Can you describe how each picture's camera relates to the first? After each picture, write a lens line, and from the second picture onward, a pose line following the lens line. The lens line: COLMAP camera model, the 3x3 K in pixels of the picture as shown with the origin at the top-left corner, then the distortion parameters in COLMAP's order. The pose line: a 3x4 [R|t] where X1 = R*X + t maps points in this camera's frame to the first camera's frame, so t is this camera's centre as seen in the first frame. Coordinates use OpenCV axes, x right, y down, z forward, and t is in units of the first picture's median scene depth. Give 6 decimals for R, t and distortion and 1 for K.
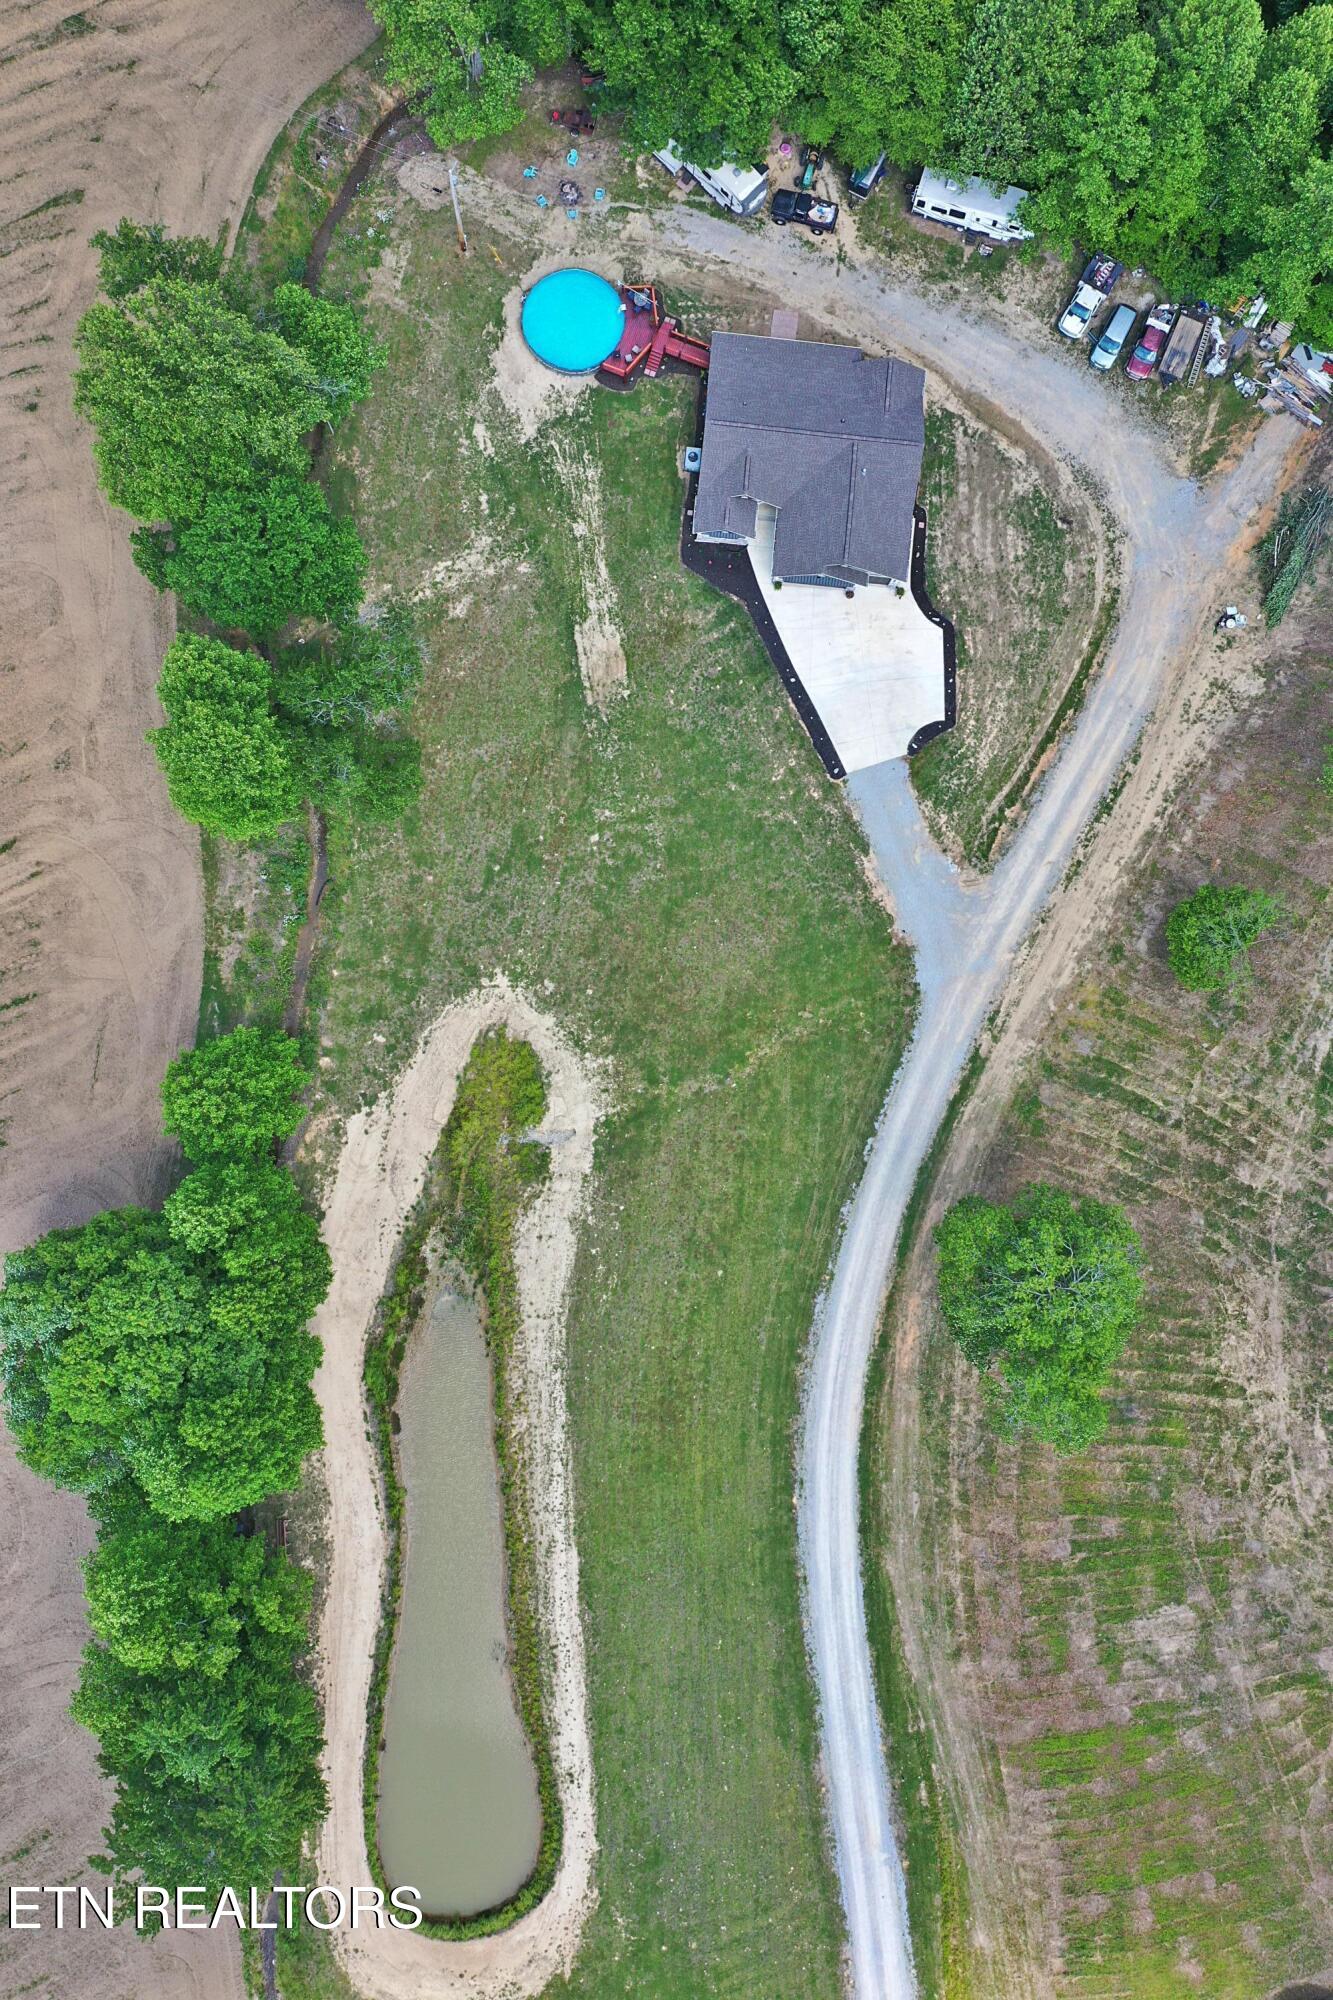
lens RADIAL K [[1618.4, 0, 666.5], [0, 1618.4, 1000.0], [0, 0, 1]] dist [-0.008481, 0.008689]
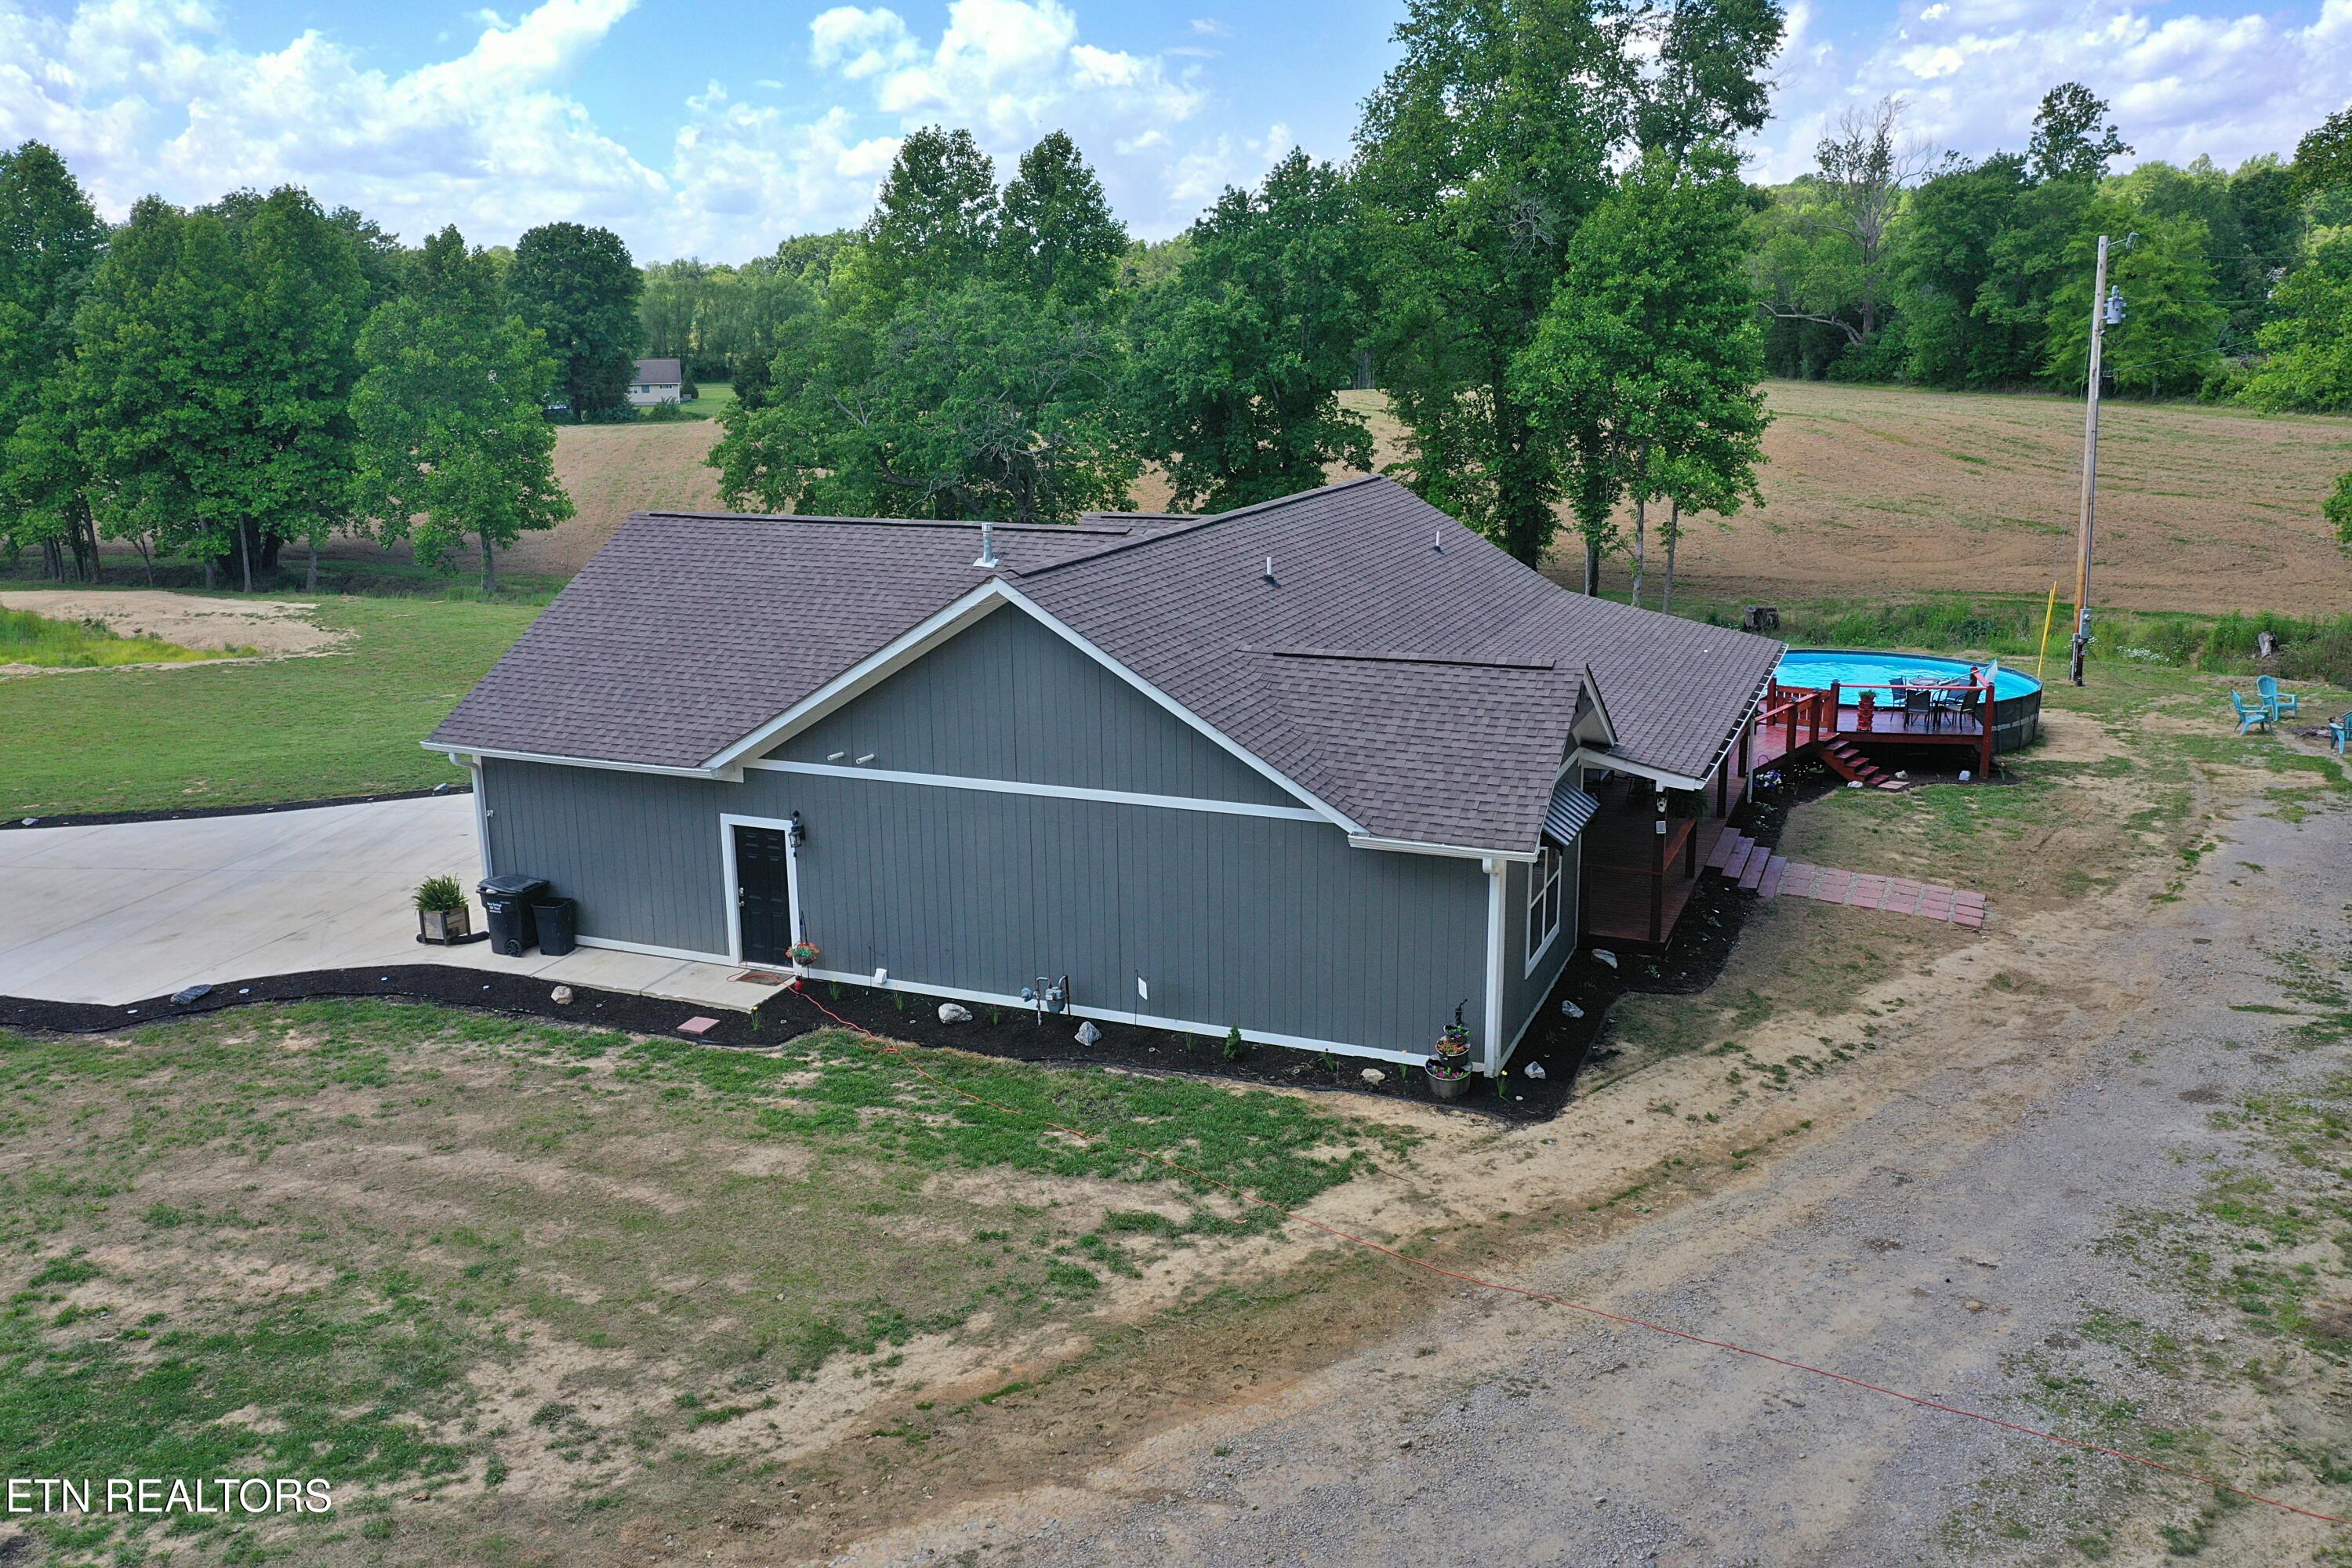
lens RADIAL K [[1880.7, 0, 1177.4], [0, 1880.7, 715.4], [0, 0, 1]] dist [-0.007224, 0.006495]
pose [[-0.306176, 0.150501, -0.940003, 0.324651], [-0.951806, -0.029808, 0.305248, -0.402617], [0.017921, 0.988160, 0.152375, 0.941726]]
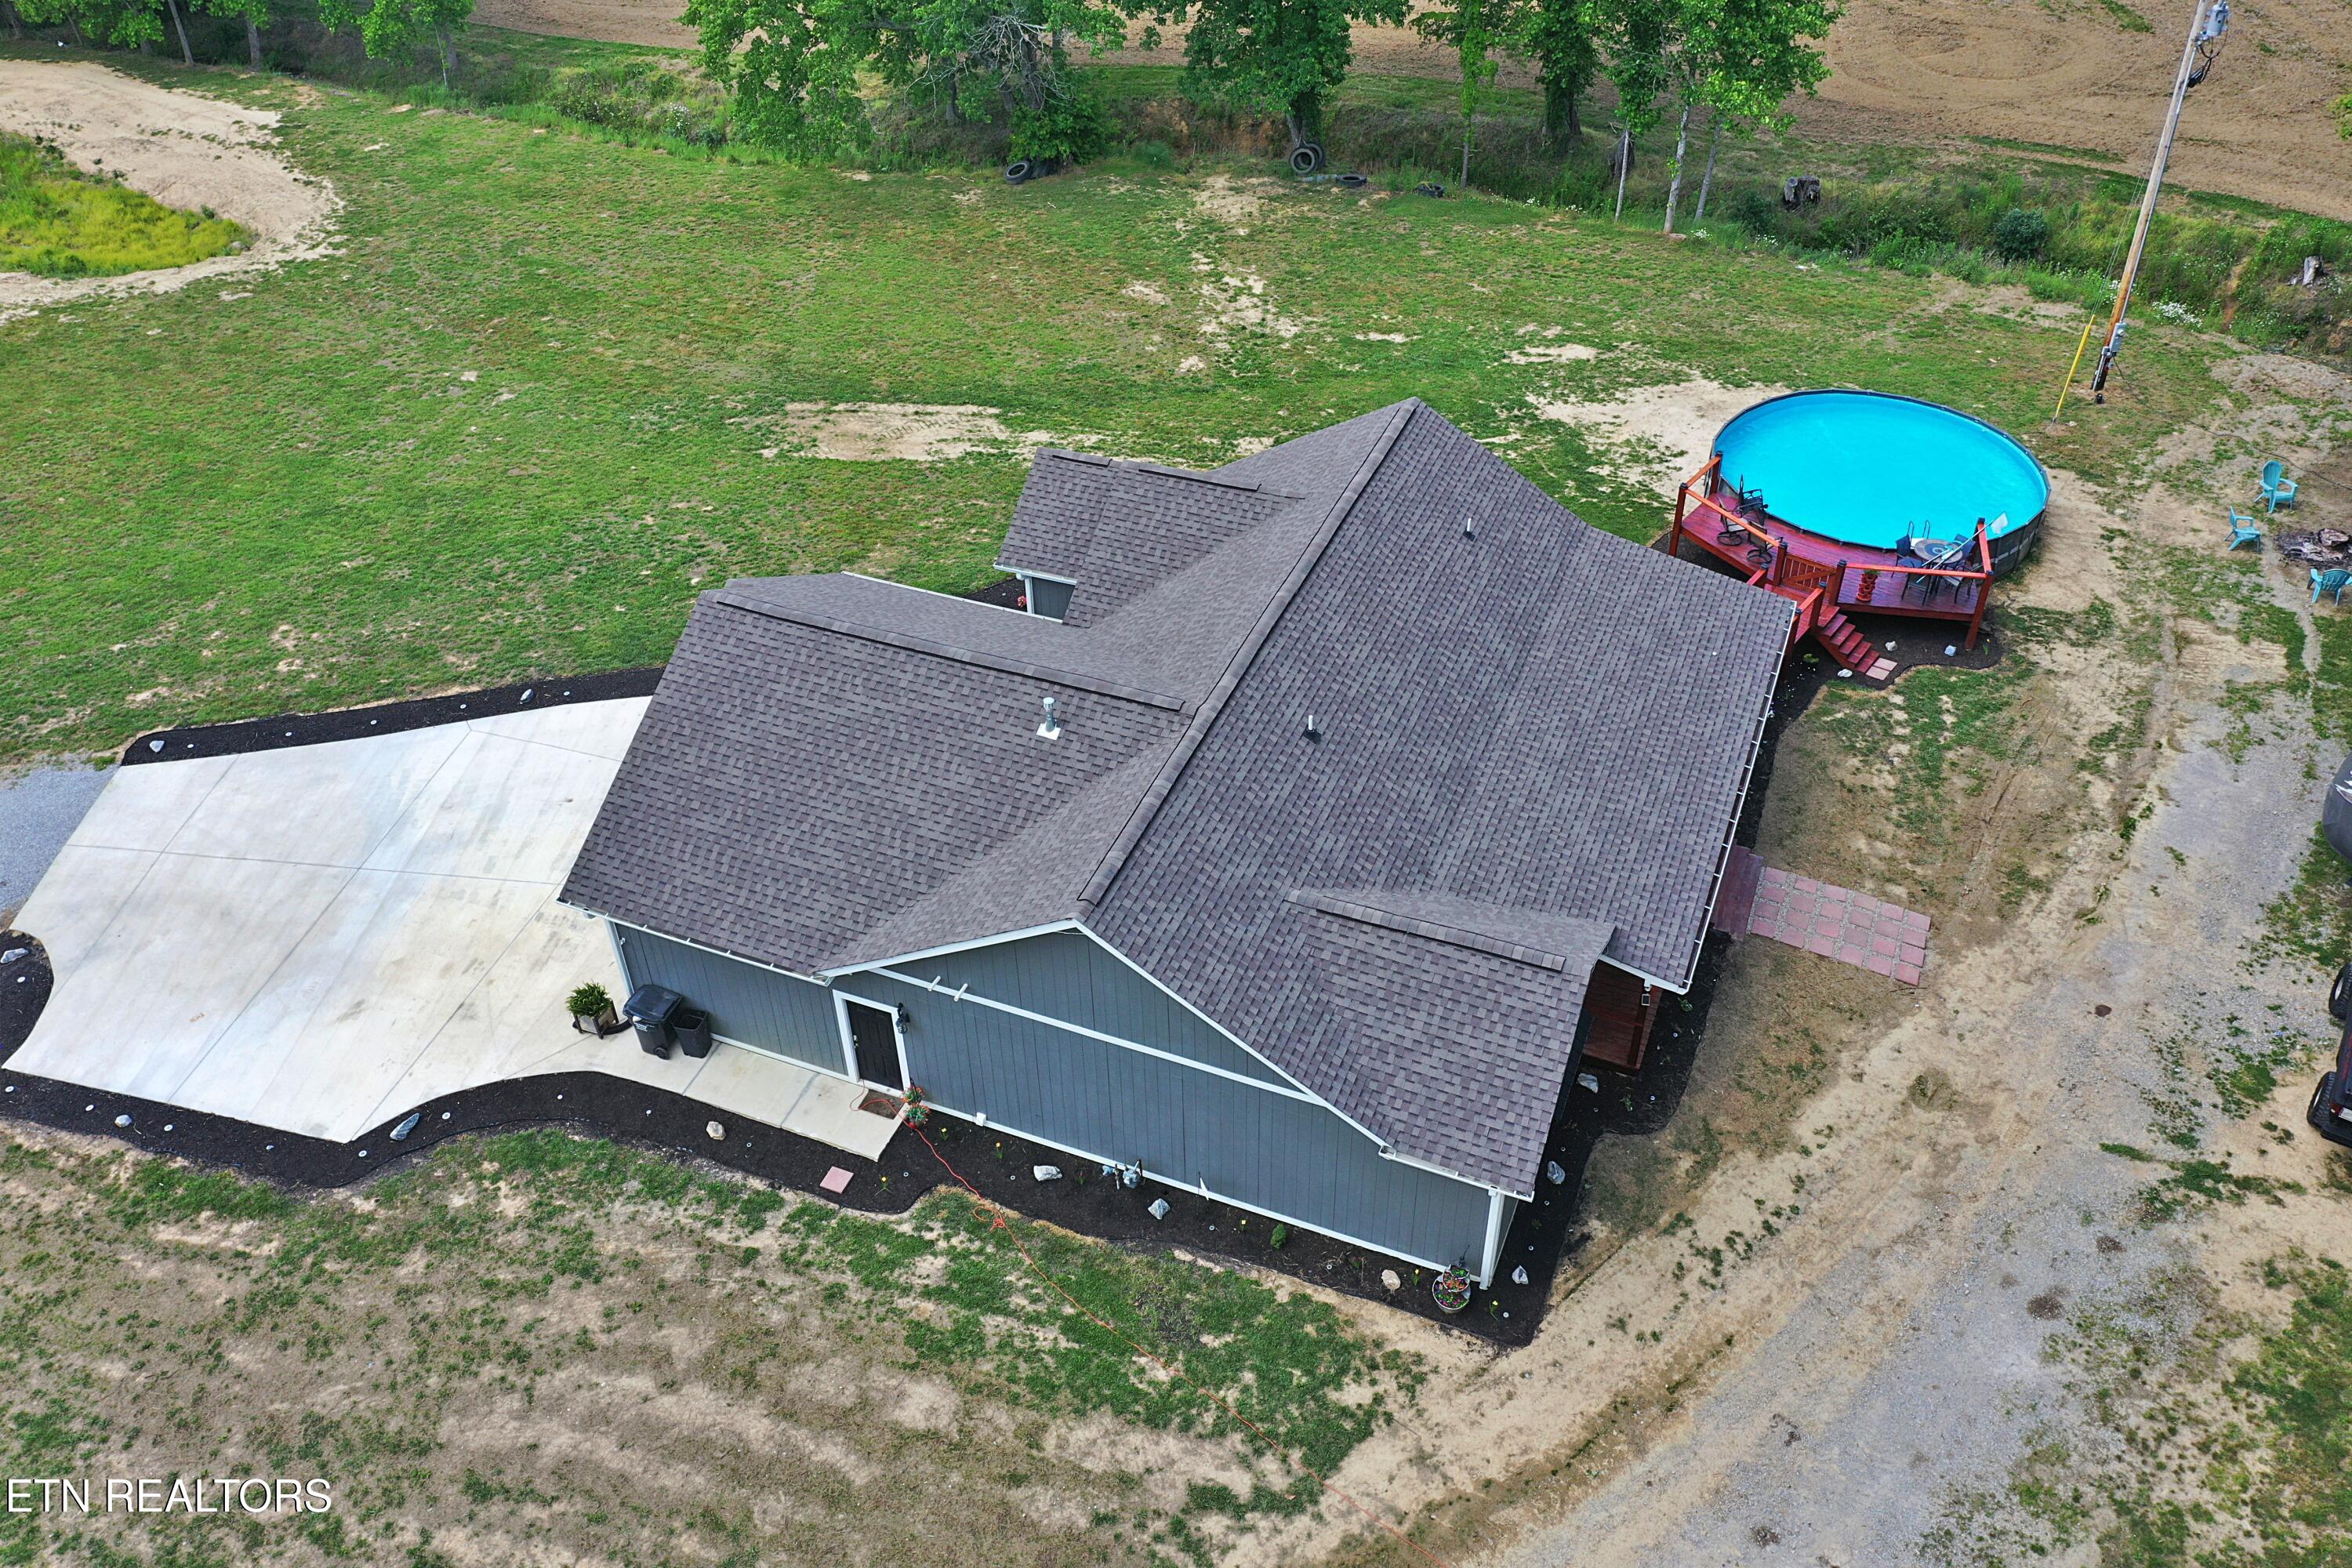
lens RADIAL K [[1903.2, 0, 1177.7], [0, 1903.2, 733.4], [0, 0, 1]] dist [-0.008481, 0.008689]
pose [[-0.300245, 0.548334, -0.780501, 0.304505], [-0.953531, -0.150990, 0.260730, -0.391643], [0.025120, 0.822515, 0.568188, 0.818318]]
